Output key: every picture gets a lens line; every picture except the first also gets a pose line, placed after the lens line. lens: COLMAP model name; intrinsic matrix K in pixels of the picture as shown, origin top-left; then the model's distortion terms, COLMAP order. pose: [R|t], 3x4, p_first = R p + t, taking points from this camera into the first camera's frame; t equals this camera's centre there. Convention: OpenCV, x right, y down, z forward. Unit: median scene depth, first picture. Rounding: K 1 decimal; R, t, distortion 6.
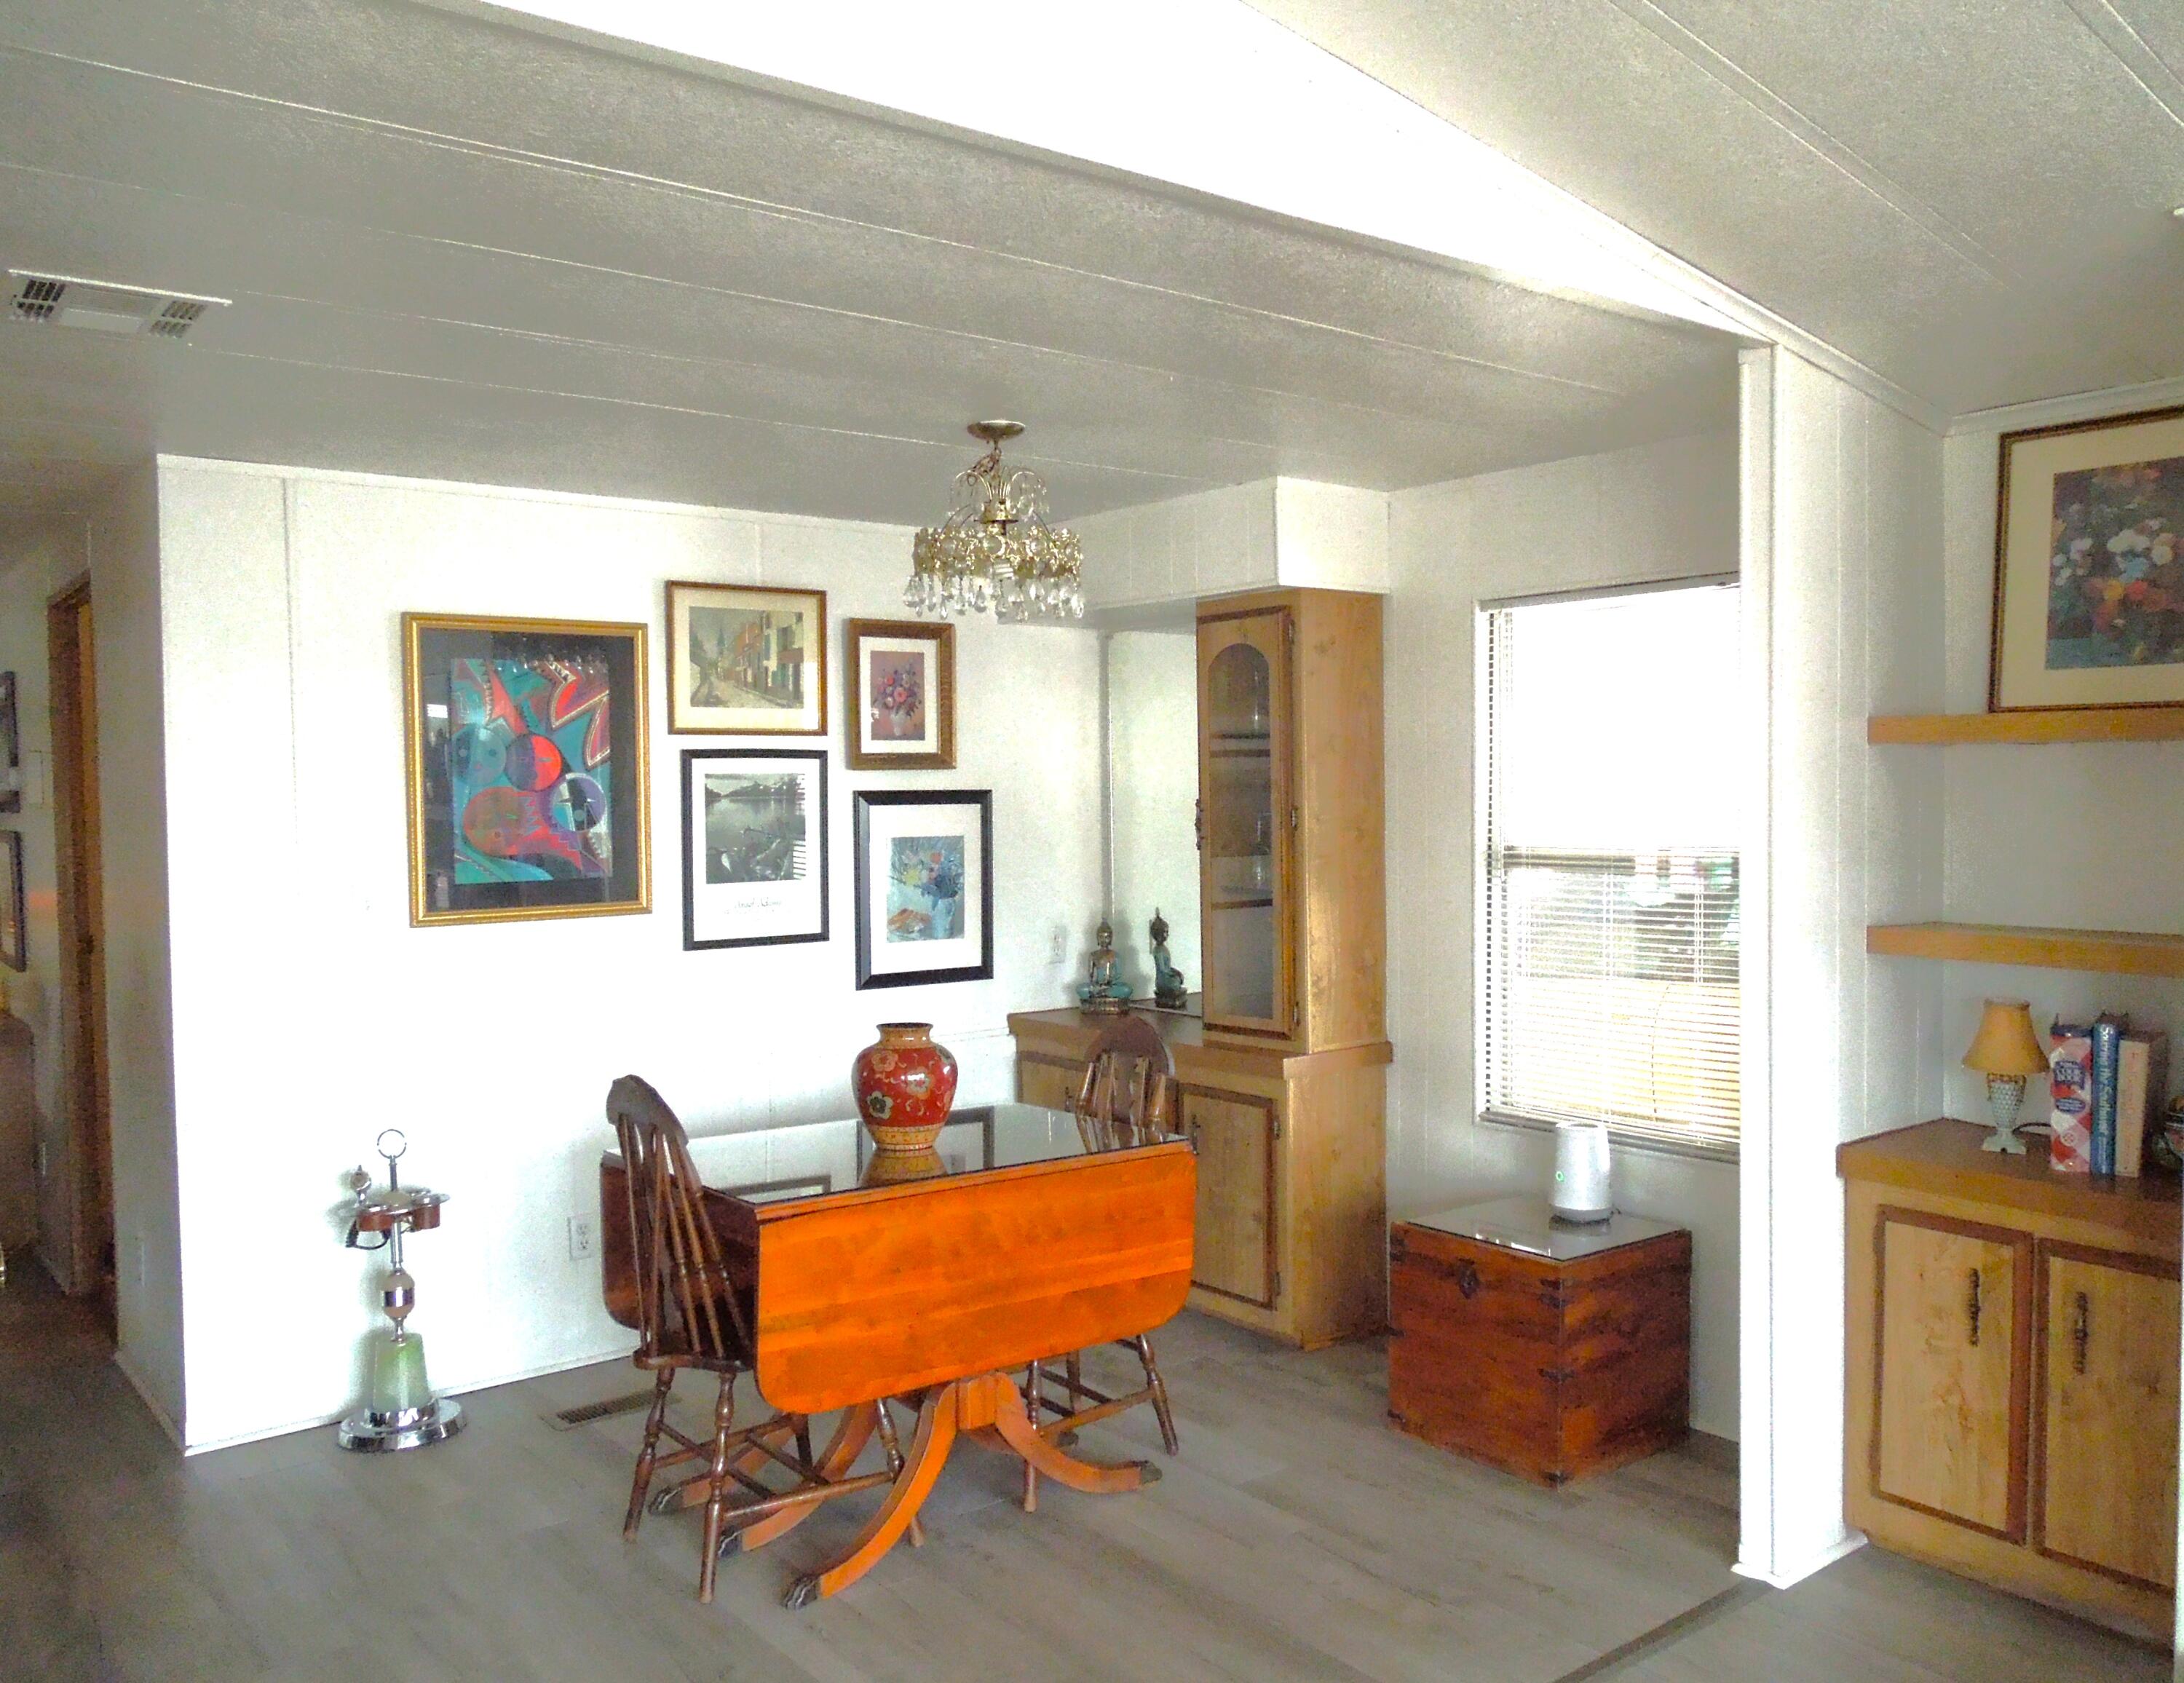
lens RADIAL K [[1751.4, 0, 1128.2], [0, 1751.4, 834.7], [0, 0, 1]] dist [-0.004537, -0.005667]
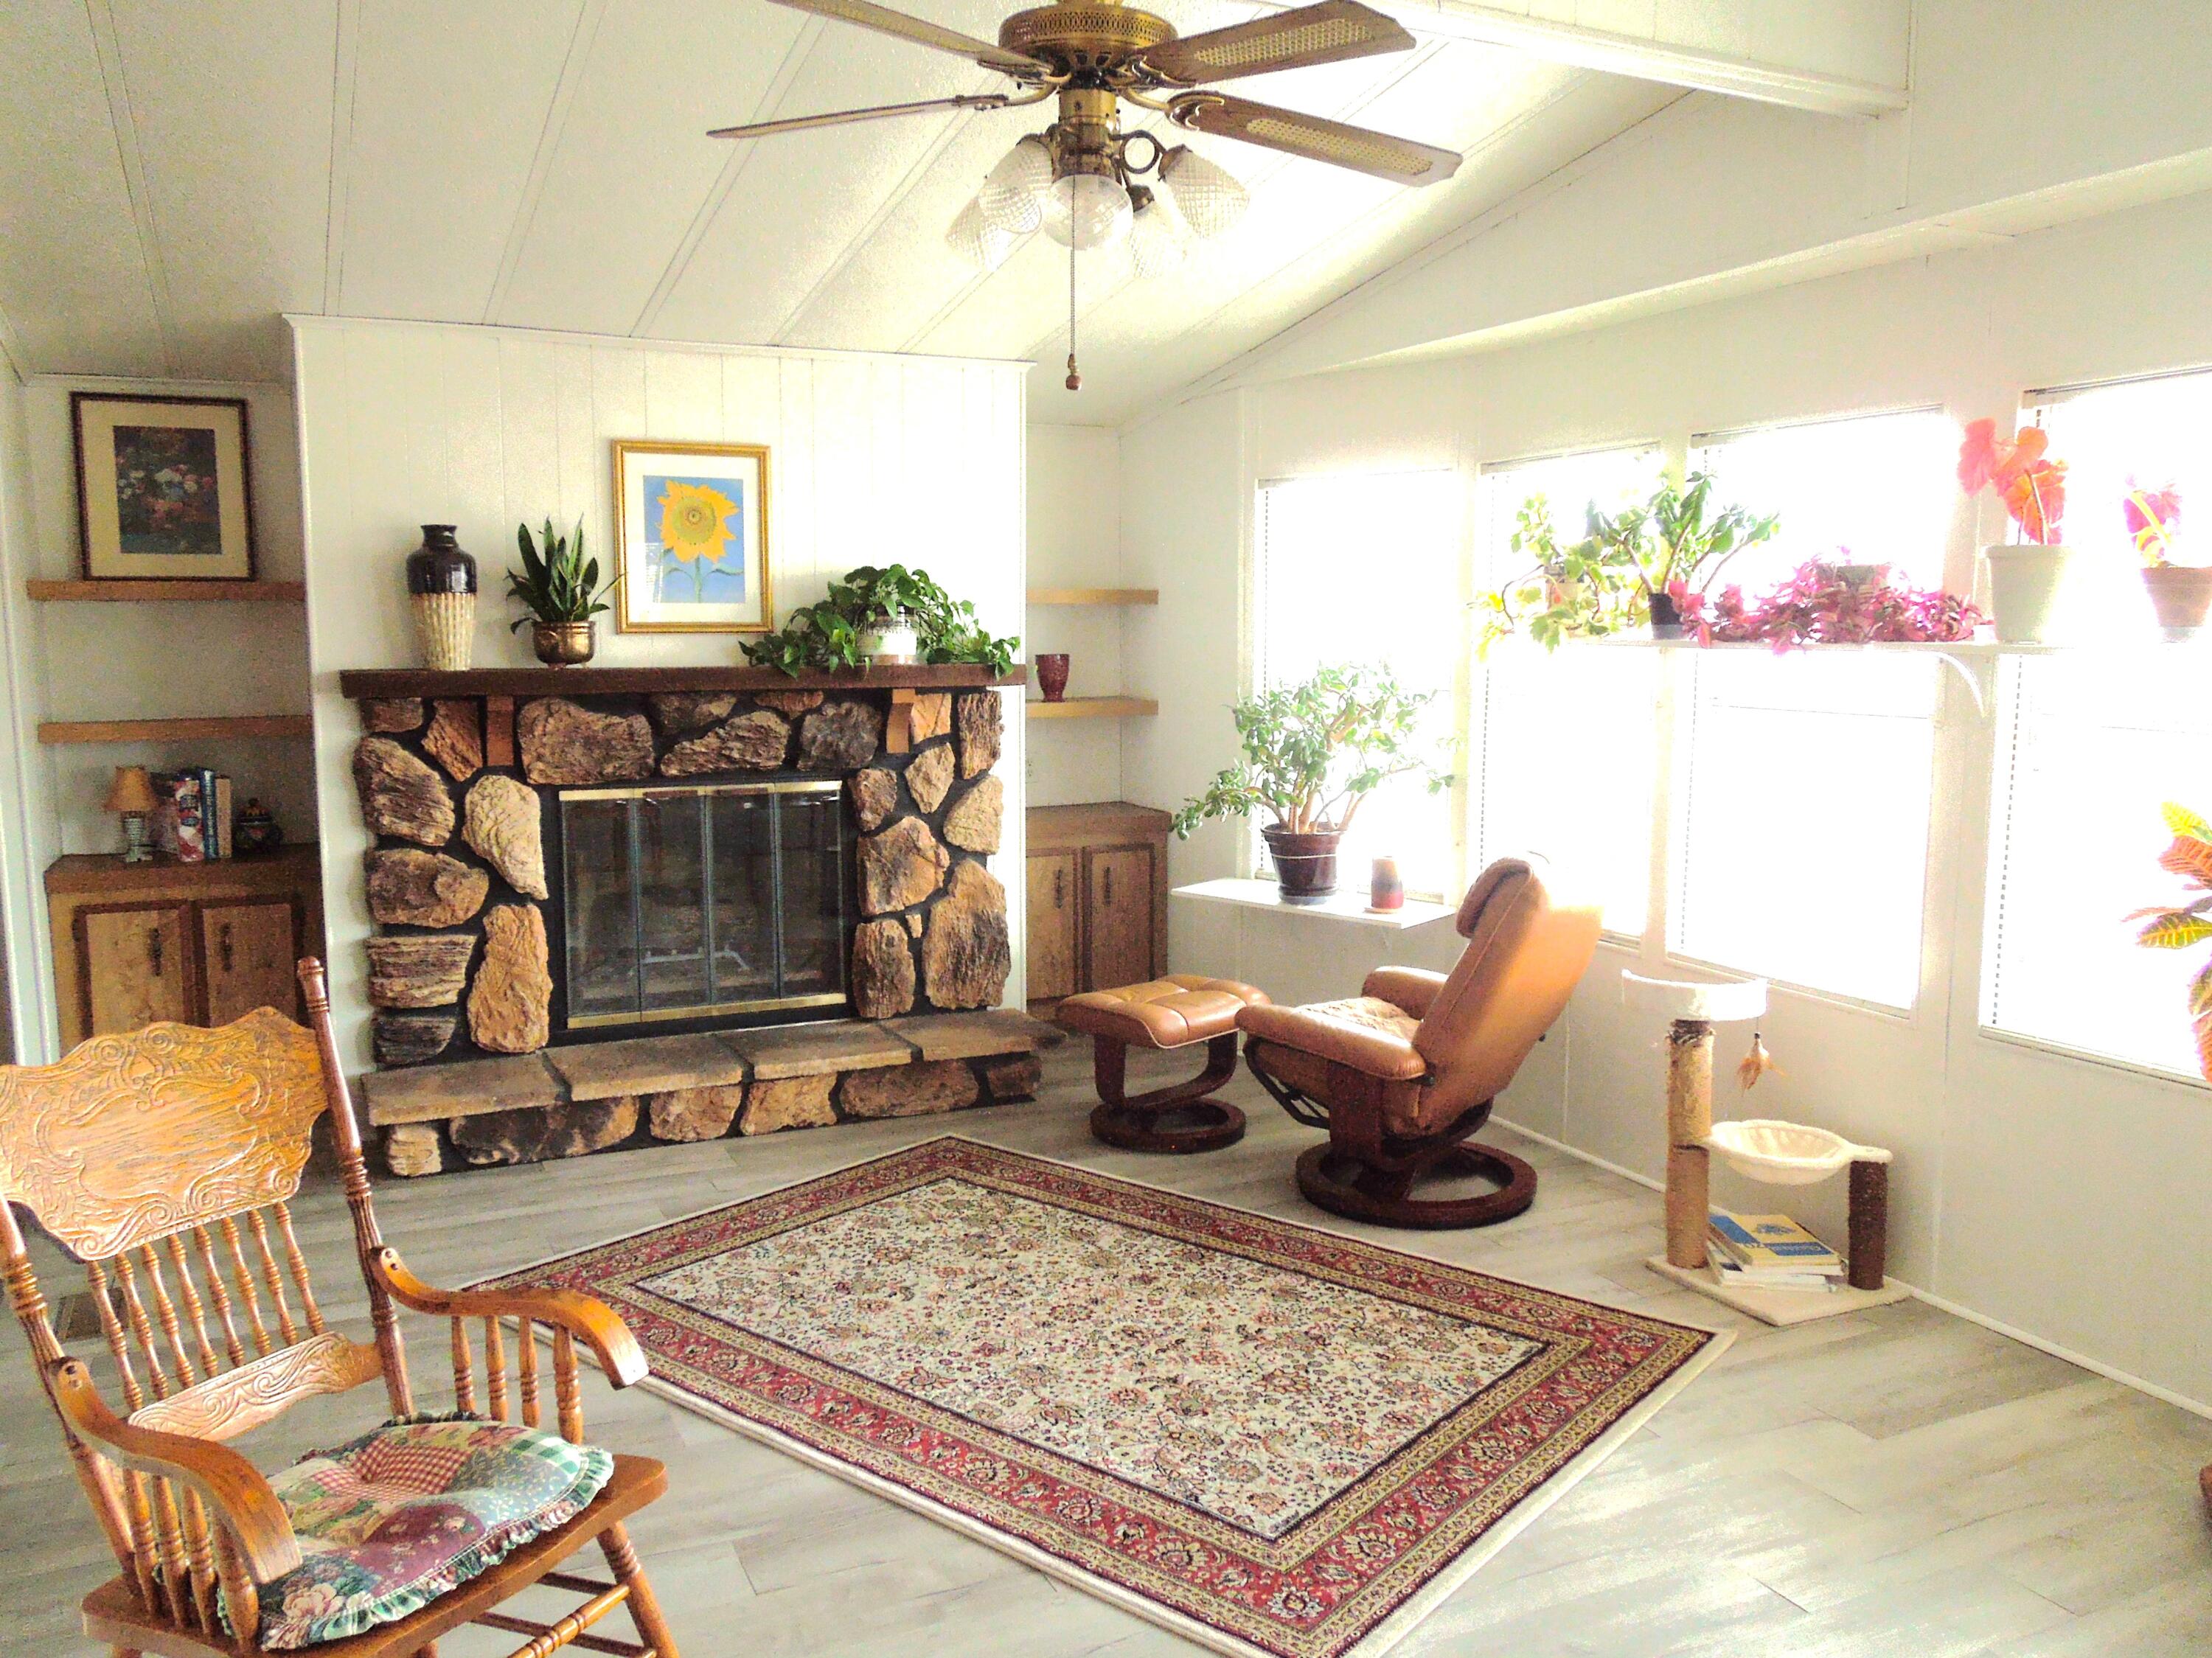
lens RADIAL K [[1748.5, 0, 1106.0], [0, 1748.5, 829.0], [0, 0, 1]] dist [0.004867, 0.000954]
pose [[0.244713, -0.106448, 0.963735, -0.802988], [0.035398, 0.994273, 0.100833, 0.023908], [-0.968949, 0.009439, 0.247079, -0.236125]]
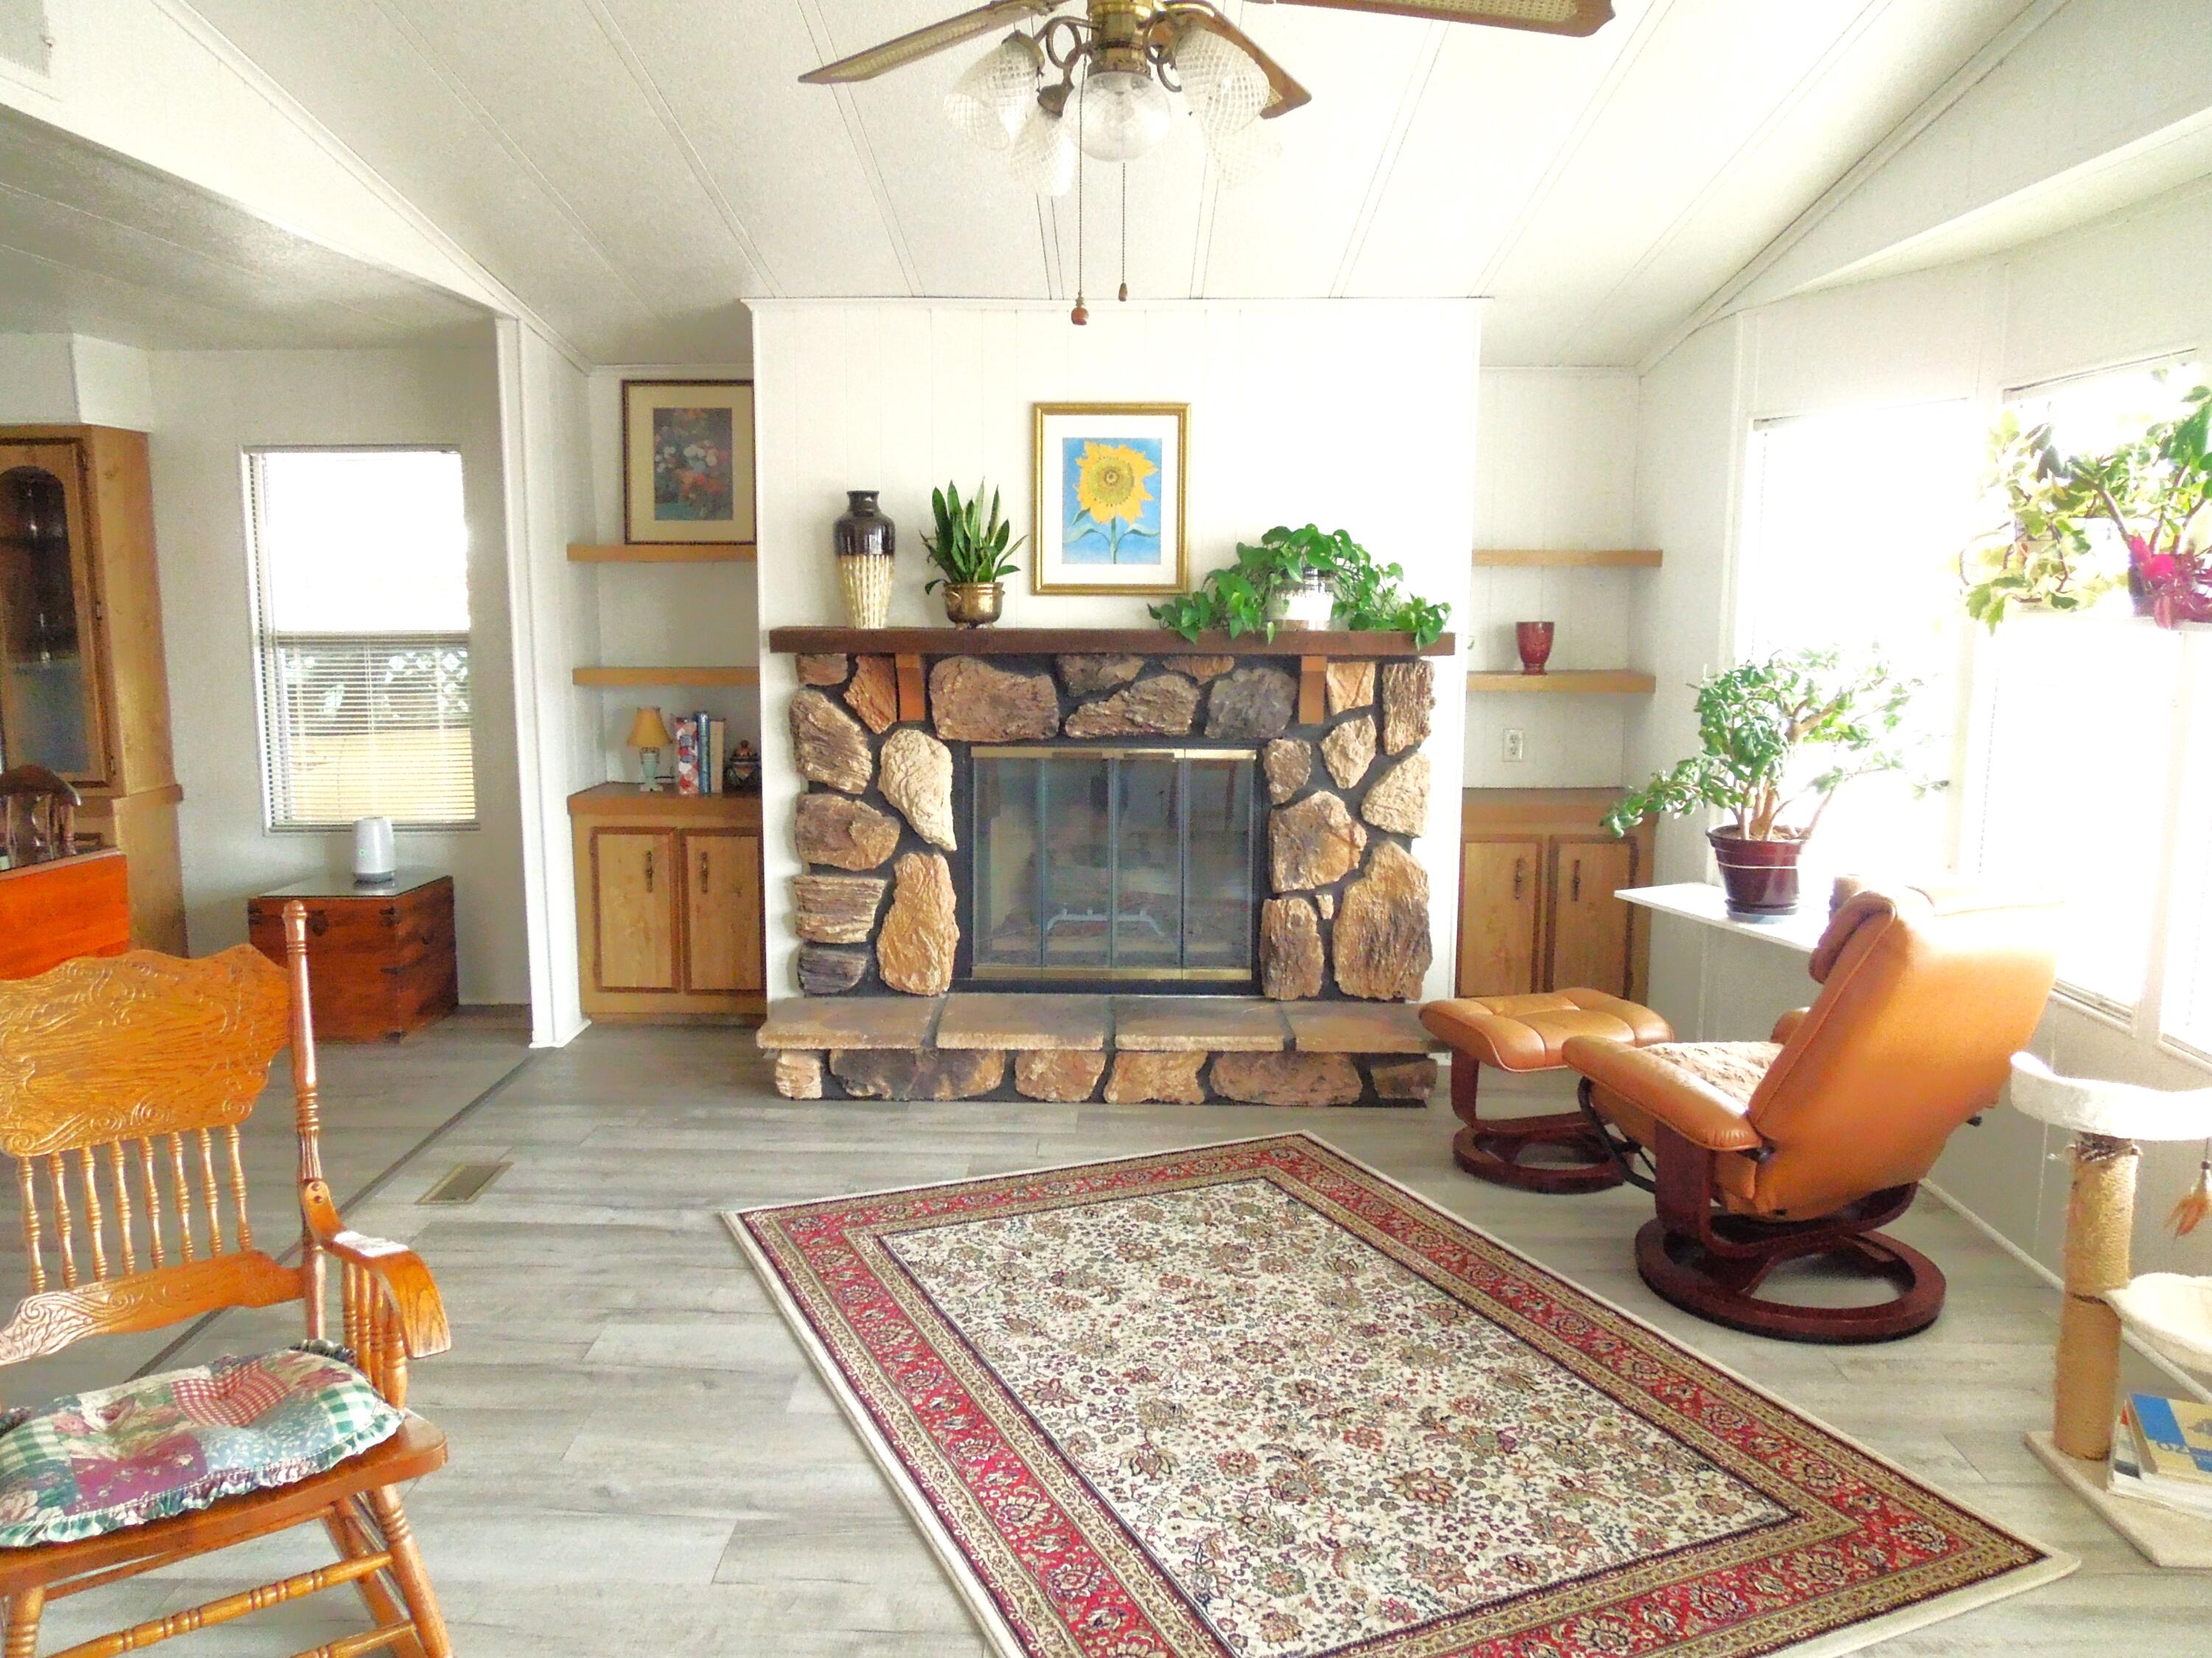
lens RADIAL K [[1715.2, 0, 1106.0], [0, 1715.2, 829.0], [0, 0, 1]] dist [0.001386, 0.006966]
pose [[0.646852, -0.099978, 0.756033, -0.535472], [0.019143, 0.993186, 0.114960, 0.025819], [-0.762375, -0.059889, 0.644358, -0.497942]]
